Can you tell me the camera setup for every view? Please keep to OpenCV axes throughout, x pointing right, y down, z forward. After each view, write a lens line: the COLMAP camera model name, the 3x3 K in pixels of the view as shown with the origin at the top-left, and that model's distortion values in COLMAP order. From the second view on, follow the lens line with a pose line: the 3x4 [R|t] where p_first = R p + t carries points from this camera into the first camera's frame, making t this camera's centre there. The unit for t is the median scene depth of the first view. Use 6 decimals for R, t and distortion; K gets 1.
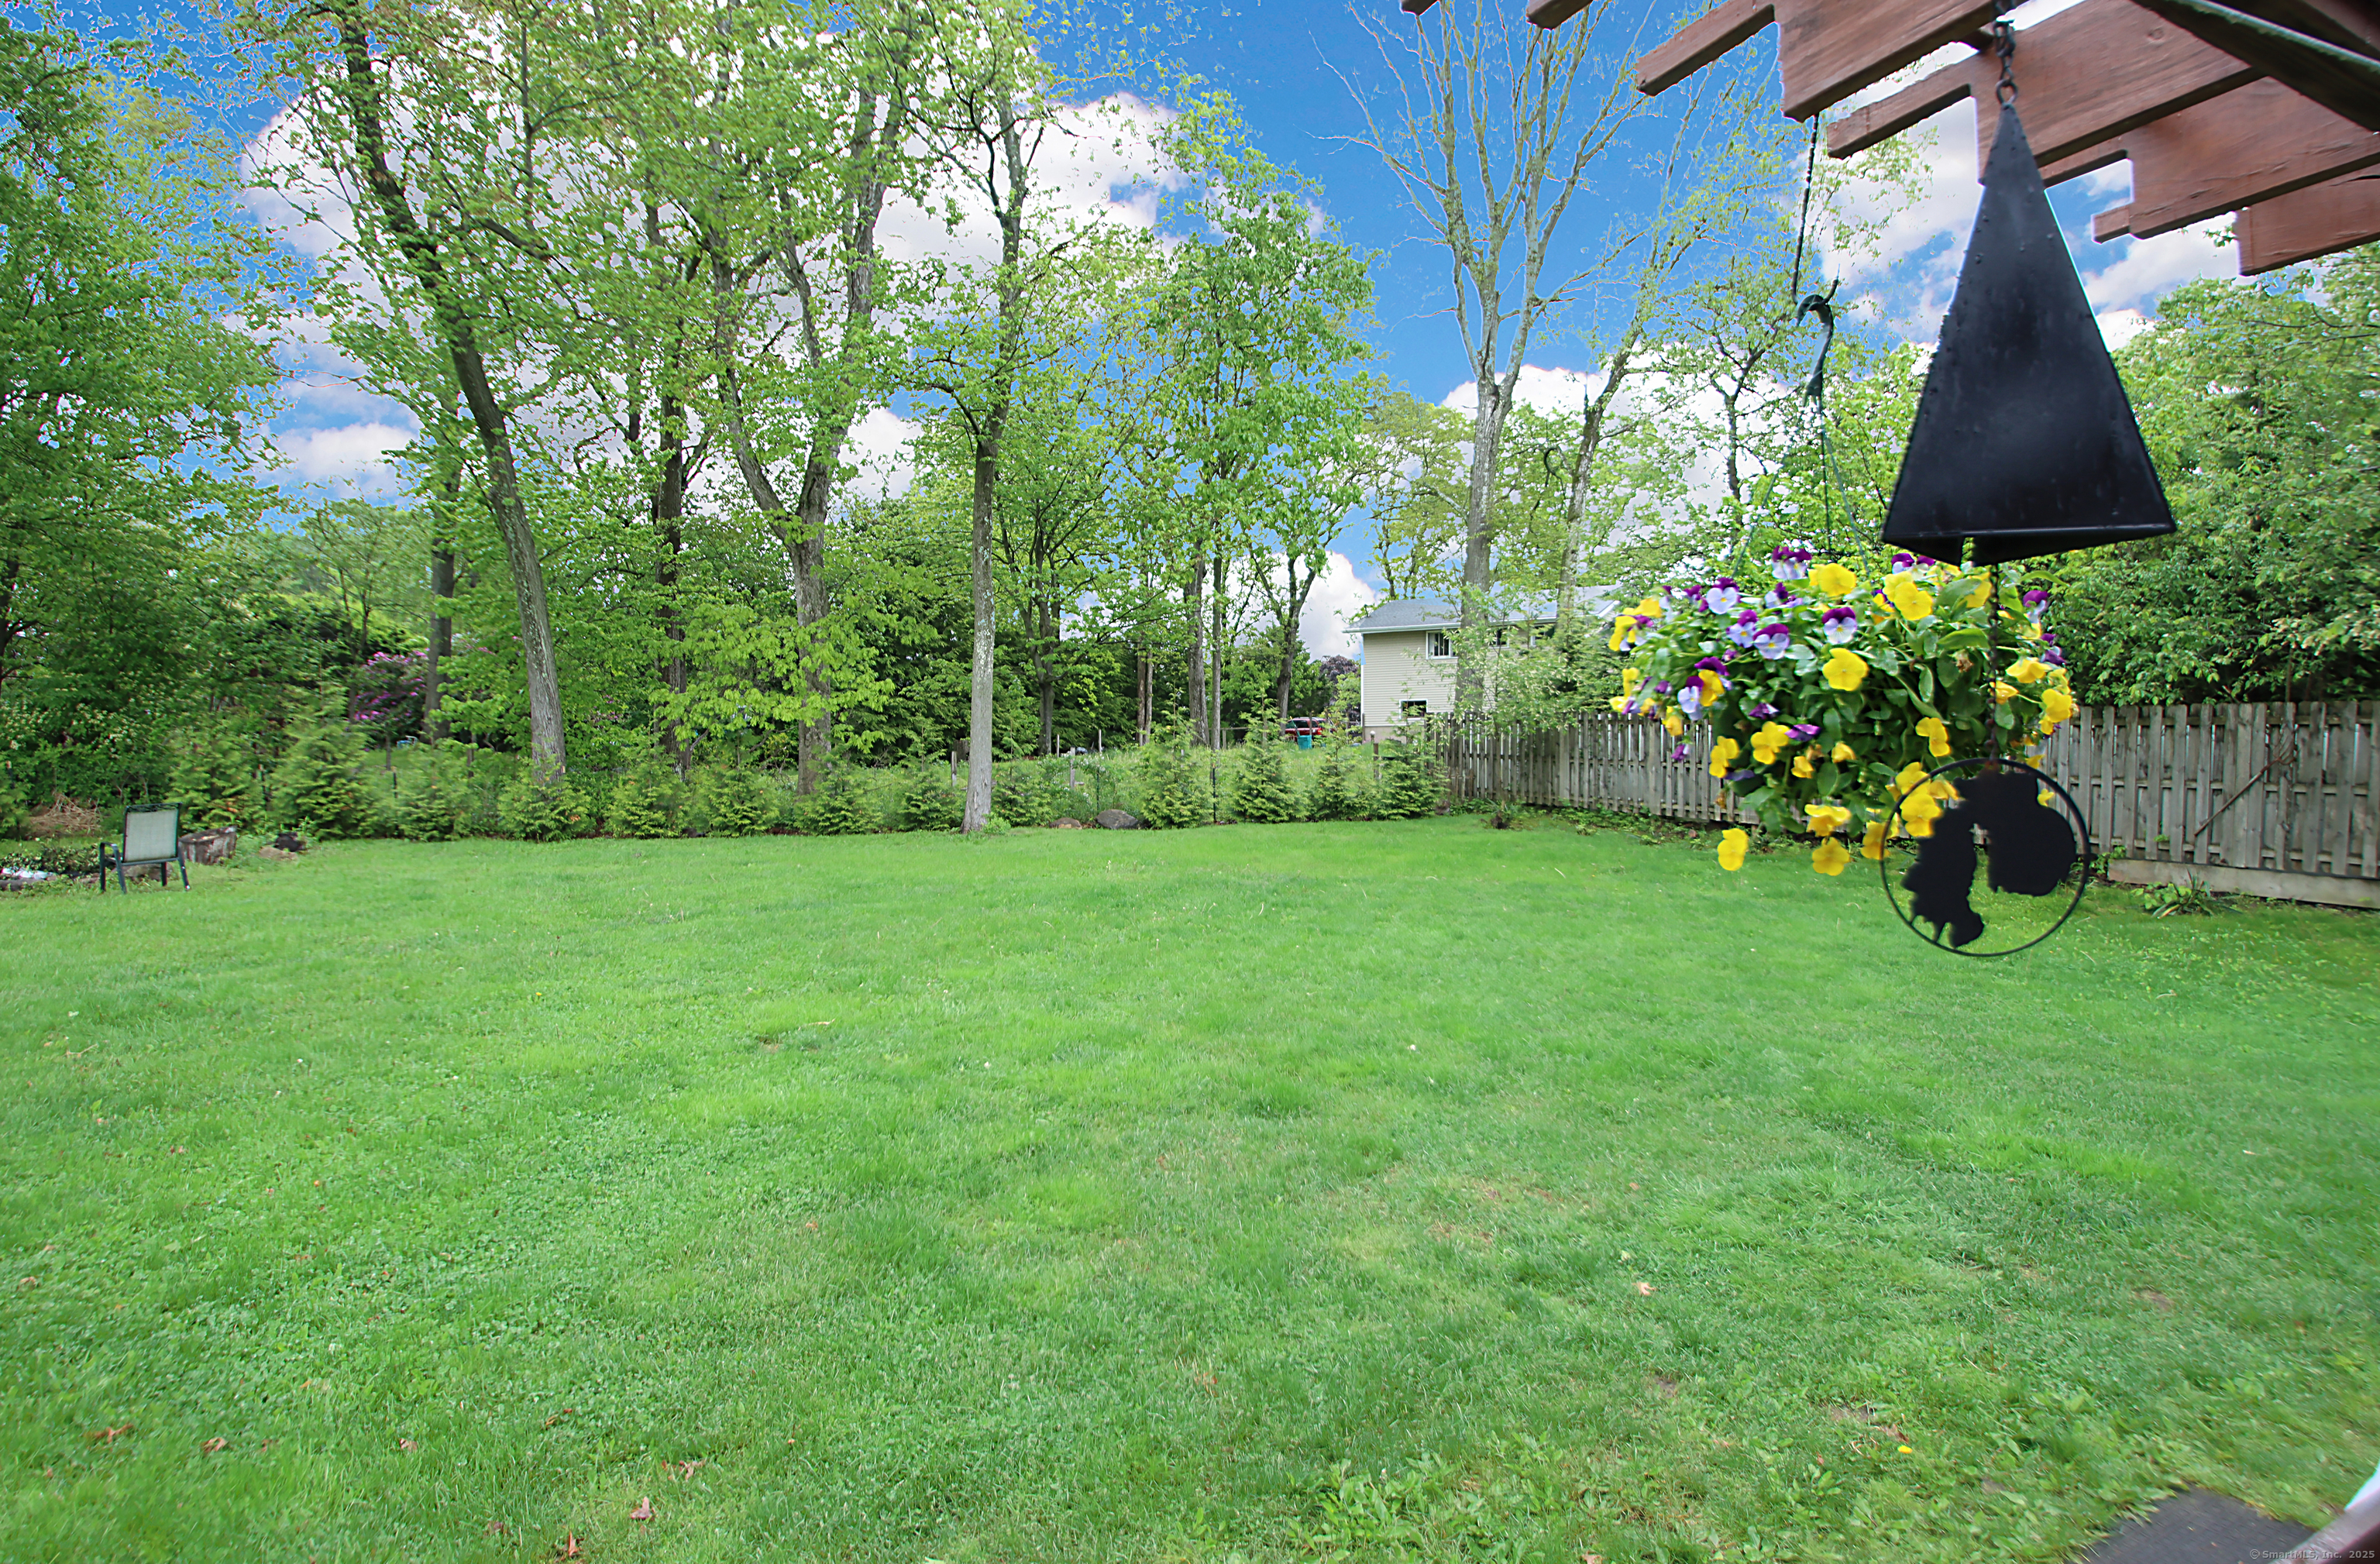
lens RADIAL K [[1354.4, 0, 1187.8], [0, 1354.4, 779.0], [0, 0, 1]] dist [-0.017417, 0.000521]
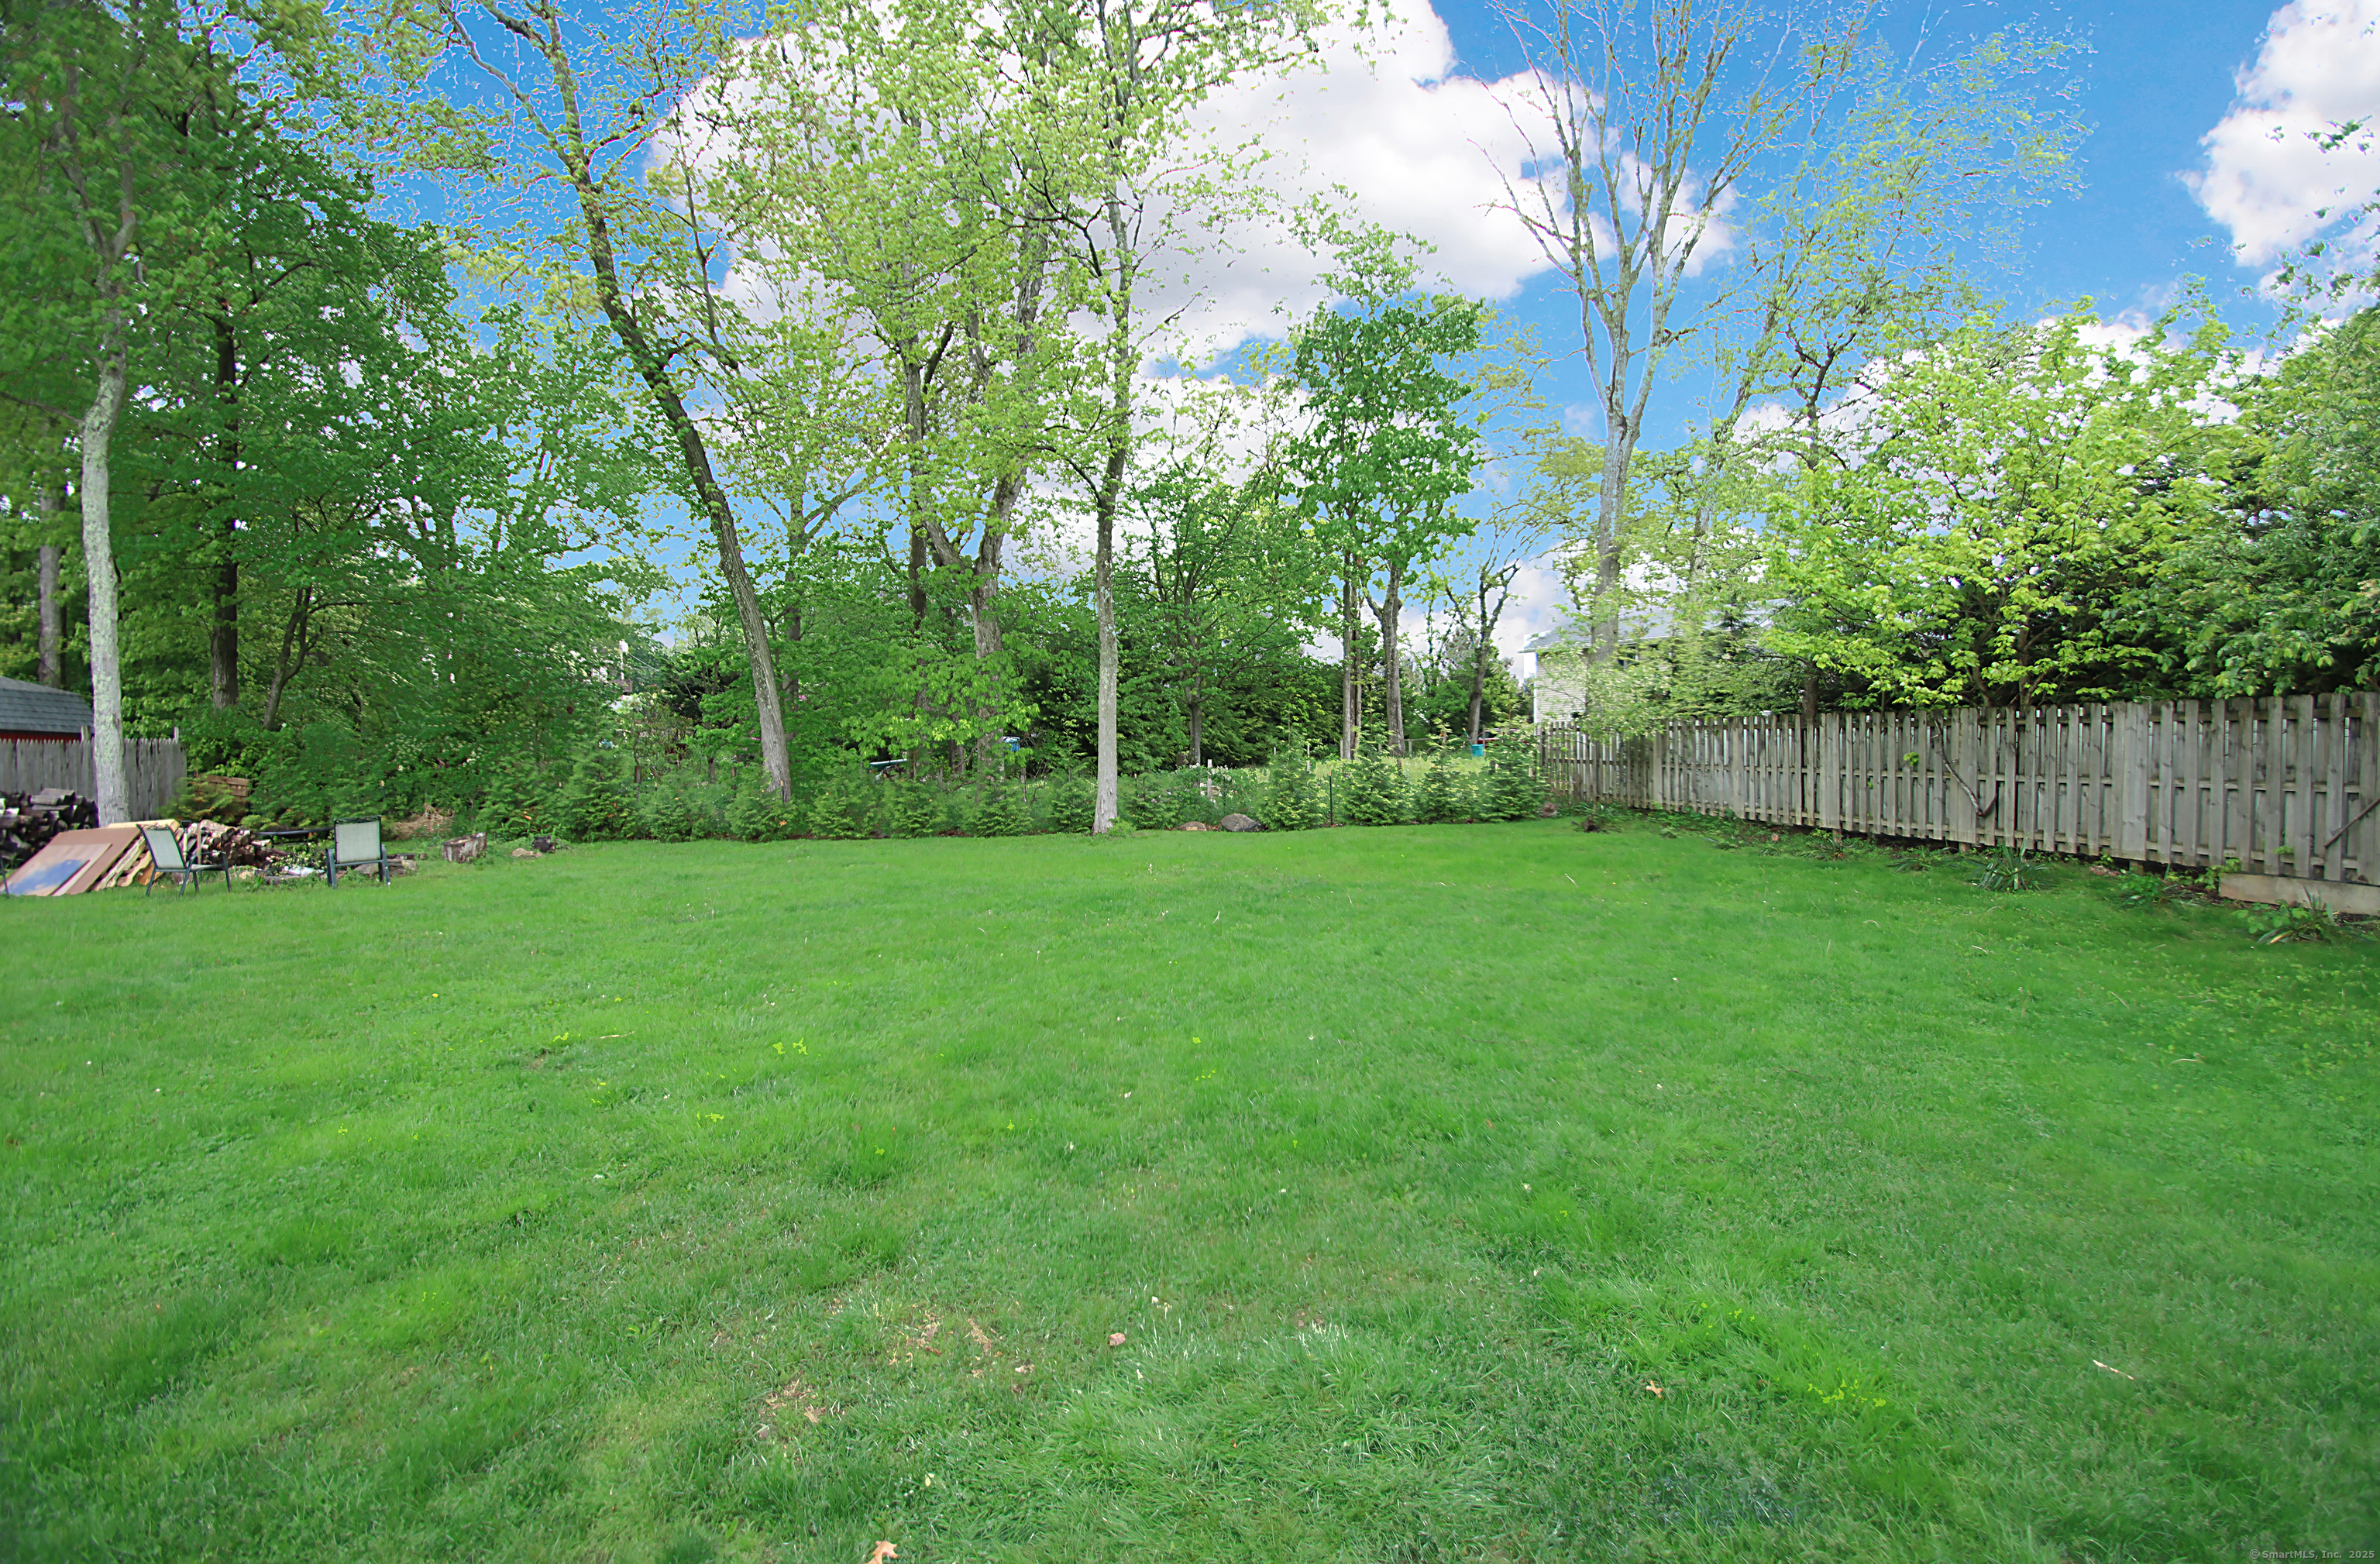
lens RADIAL K [[1106.5, 0, 1192.2], [0, 1106.5, 785.6], [0, 0, 1]] dist [-0.003668, -0.002279]
pose [[0.975477, -0.008343, -0.219945, 0.131779], [0.008886, 0.999959, 0.001479, -0.003186], [0.219924, -0.003398, 0.975511, 0.103305]]
